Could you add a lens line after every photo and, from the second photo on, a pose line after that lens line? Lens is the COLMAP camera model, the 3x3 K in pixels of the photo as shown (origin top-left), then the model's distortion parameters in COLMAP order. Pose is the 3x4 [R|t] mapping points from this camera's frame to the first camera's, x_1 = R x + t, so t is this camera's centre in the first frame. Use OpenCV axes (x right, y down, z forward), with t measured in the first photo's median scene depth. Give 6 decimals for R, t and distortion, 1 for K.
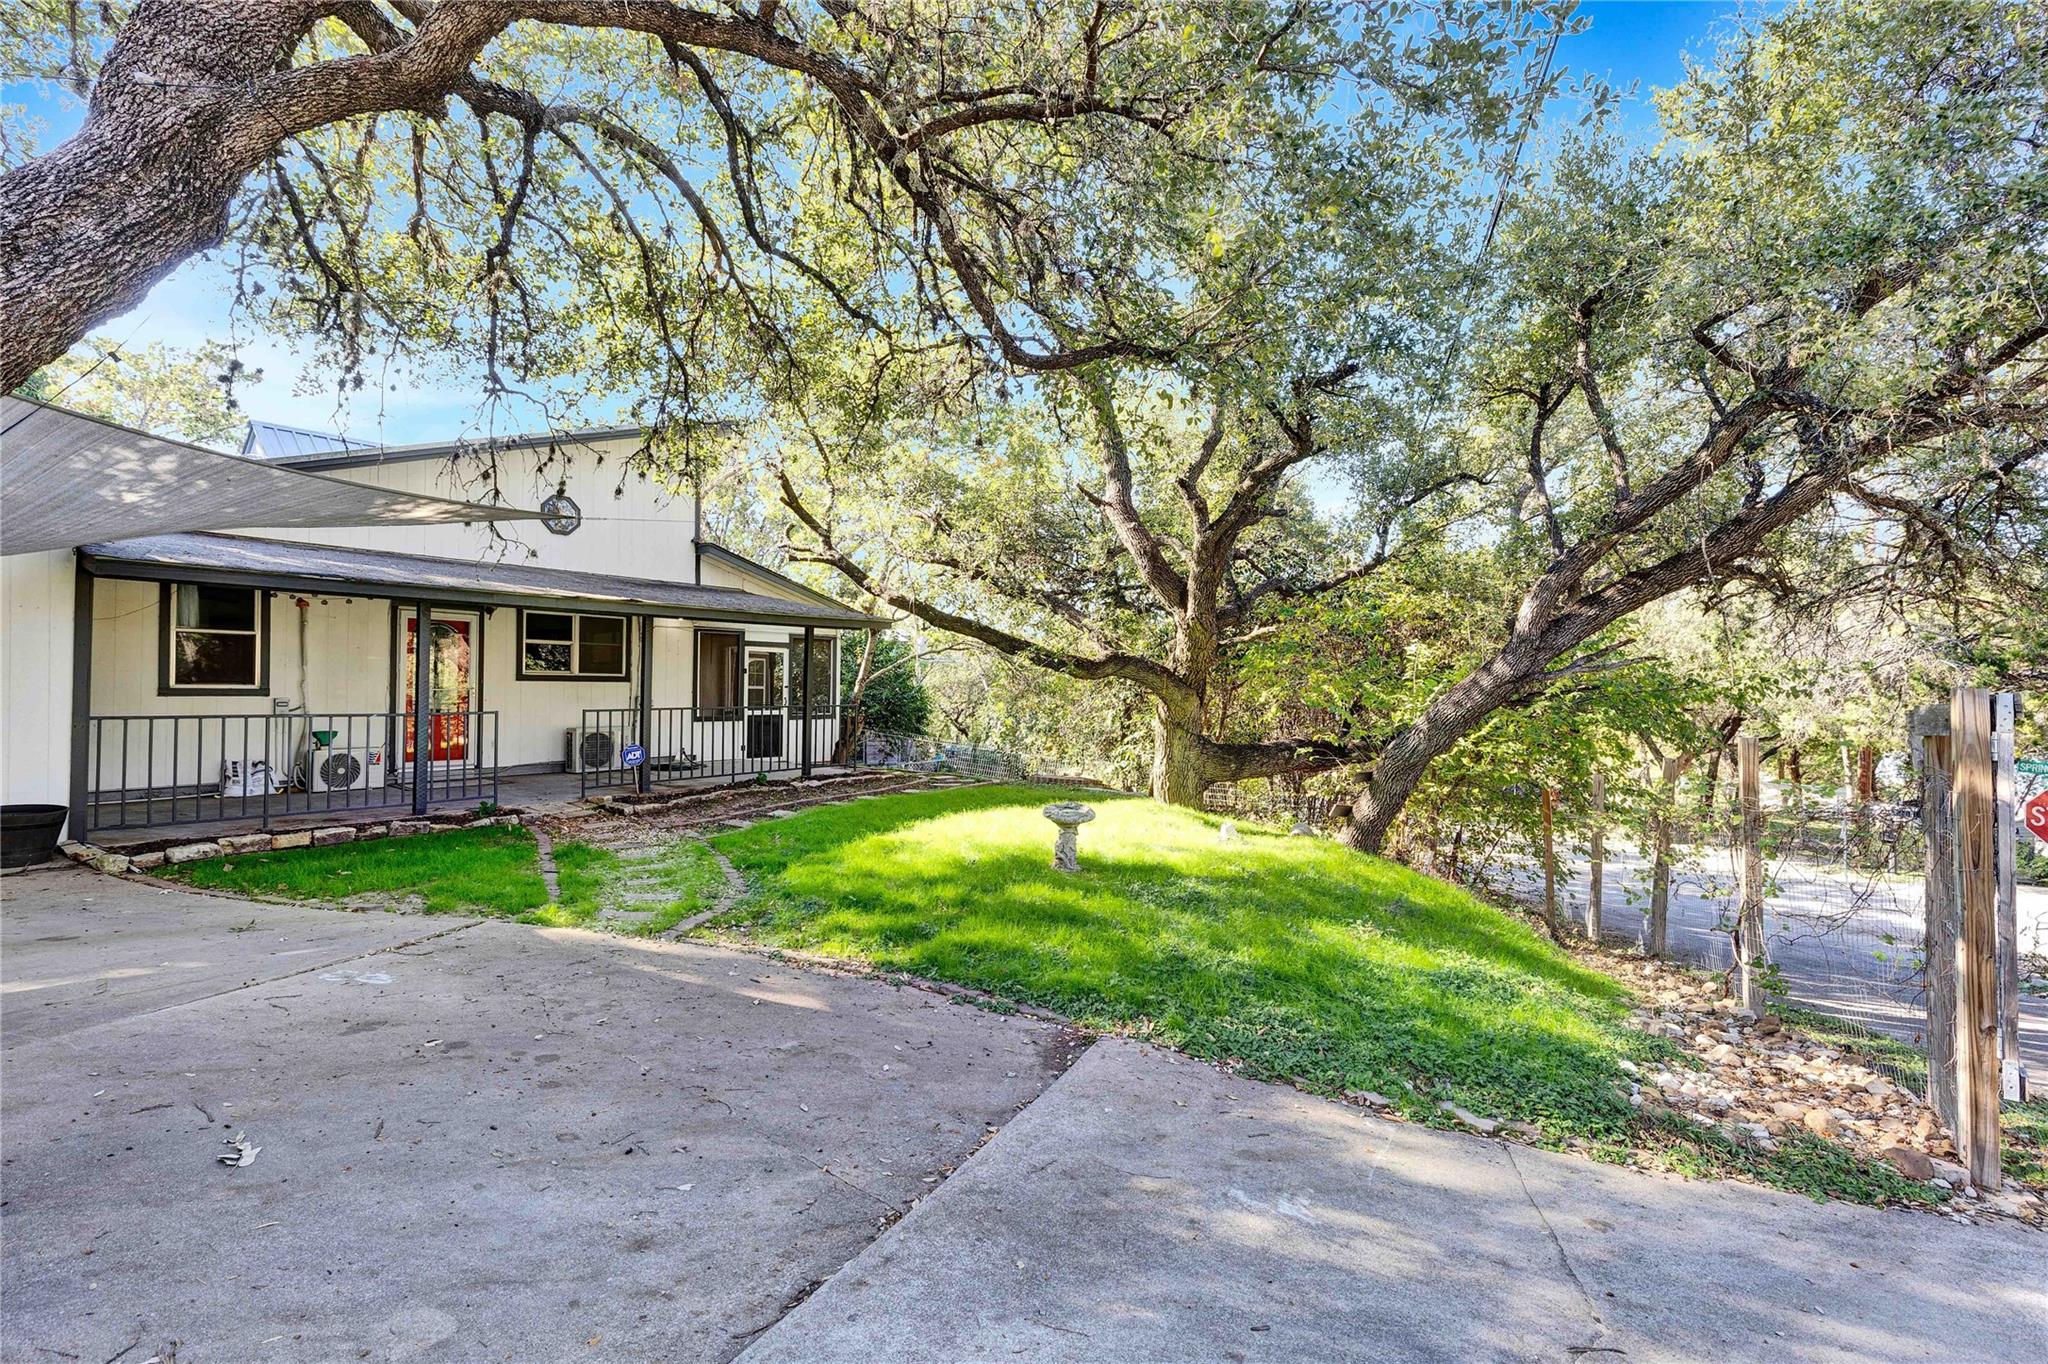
lens RADIAL K [[905.6, 0, 1028.5], [0, 905.6, 680.8], [0, 0, 1]] dist [0.002525, -0.001125]
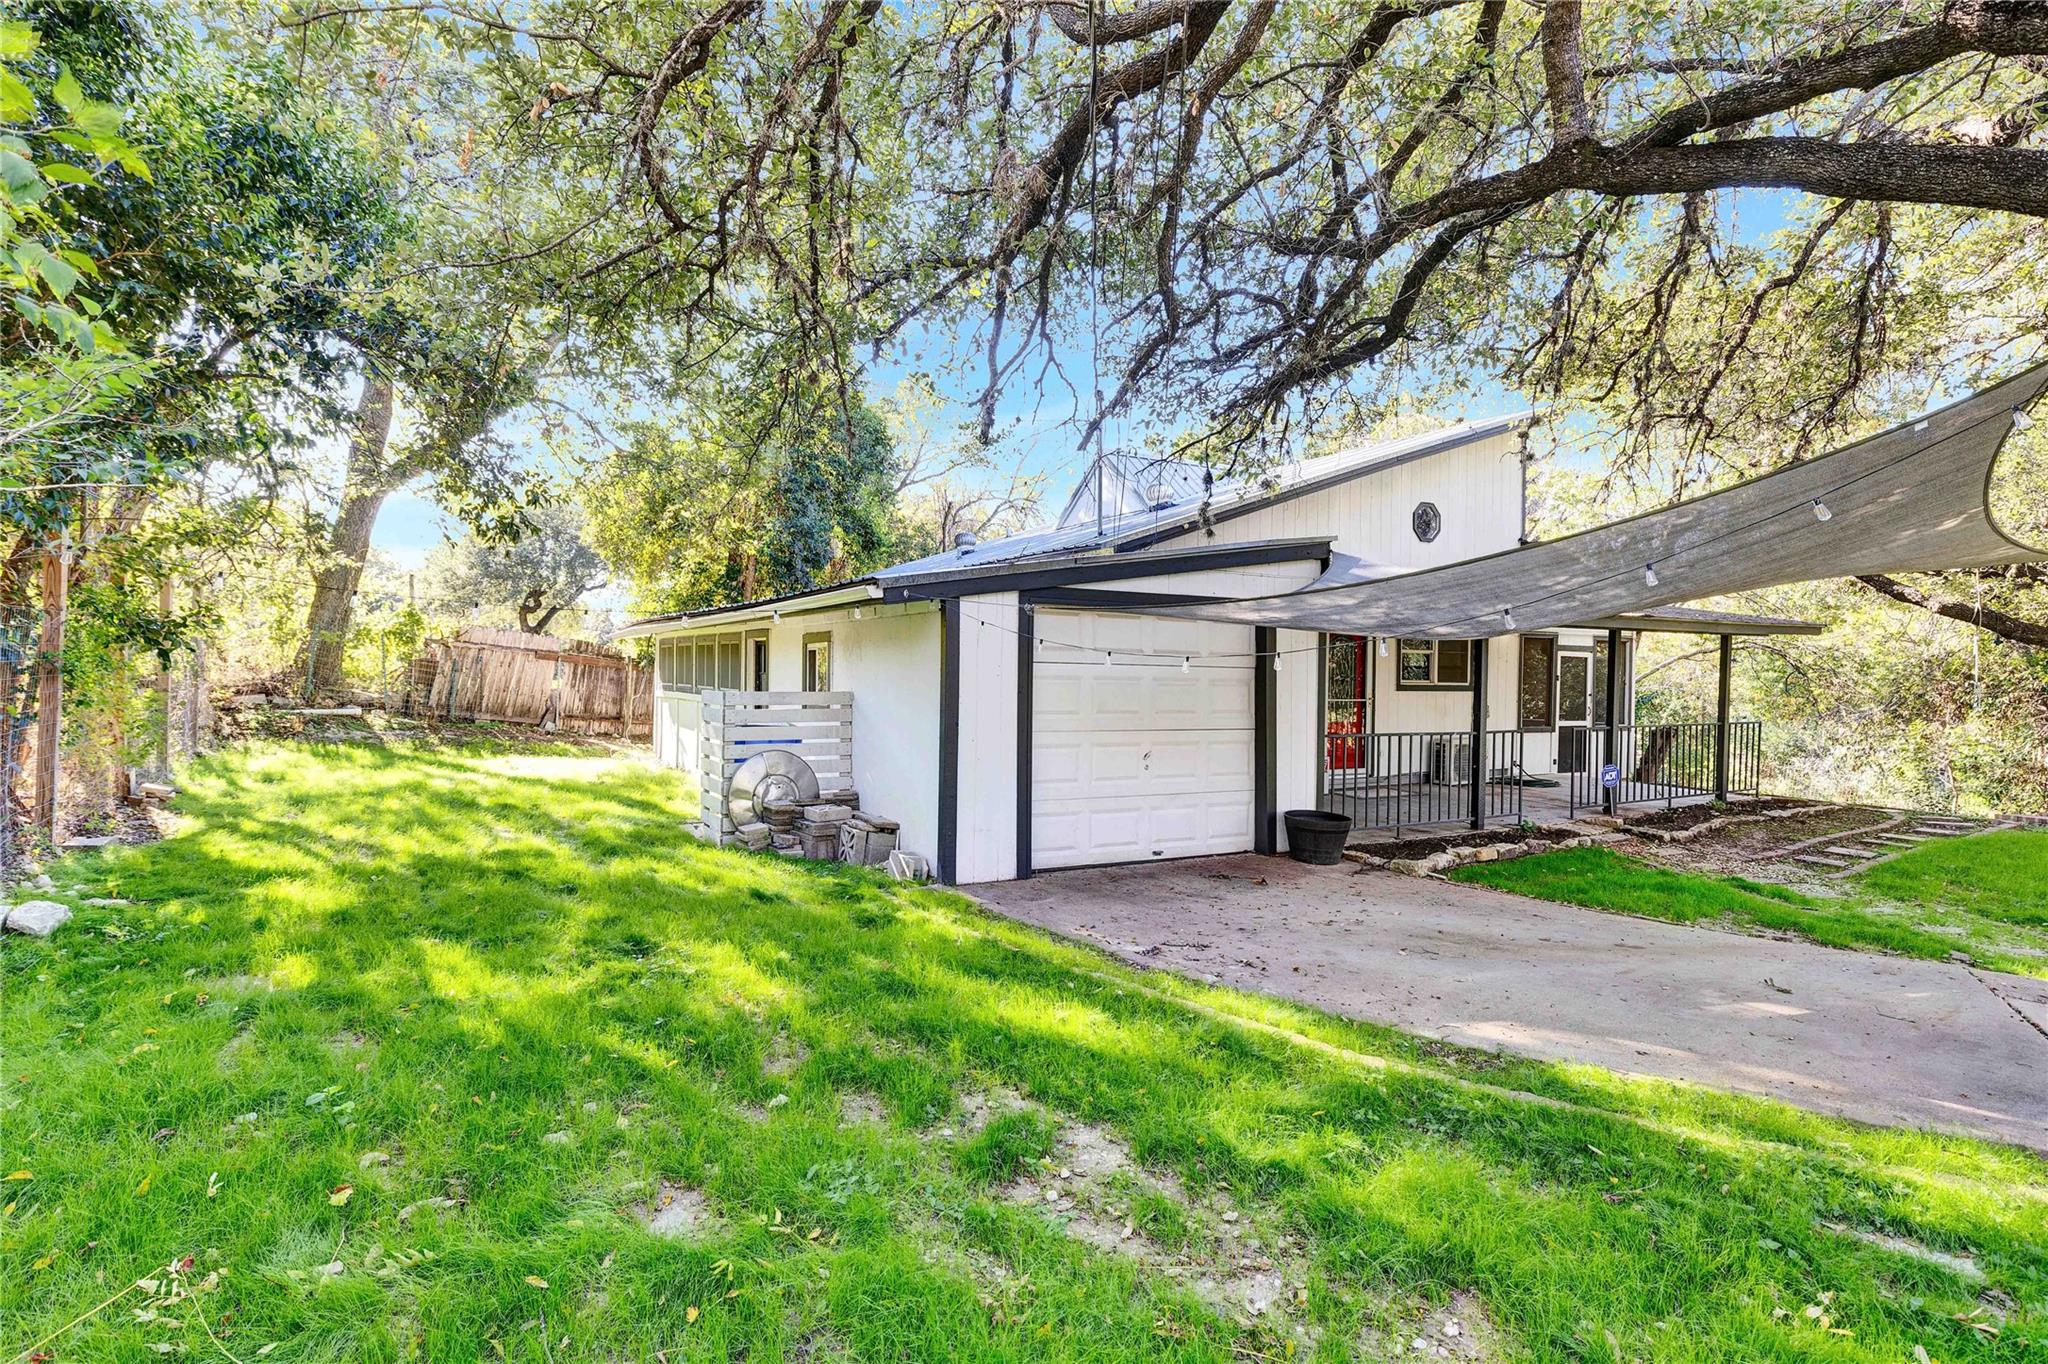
lens RADIAL K [[1012.1, 0, 1034.8], [0, 1012.1, 678.4], [0, 0, 1]] dist [-0.007825, 0.000516]
pose [[0.913202, 0.009186, -0.407403, -0.377390], [-0.002826, 0.999865, 0.016210, -0.025645], [0.407497, -0.013652, 0.913104, -0.153915]]
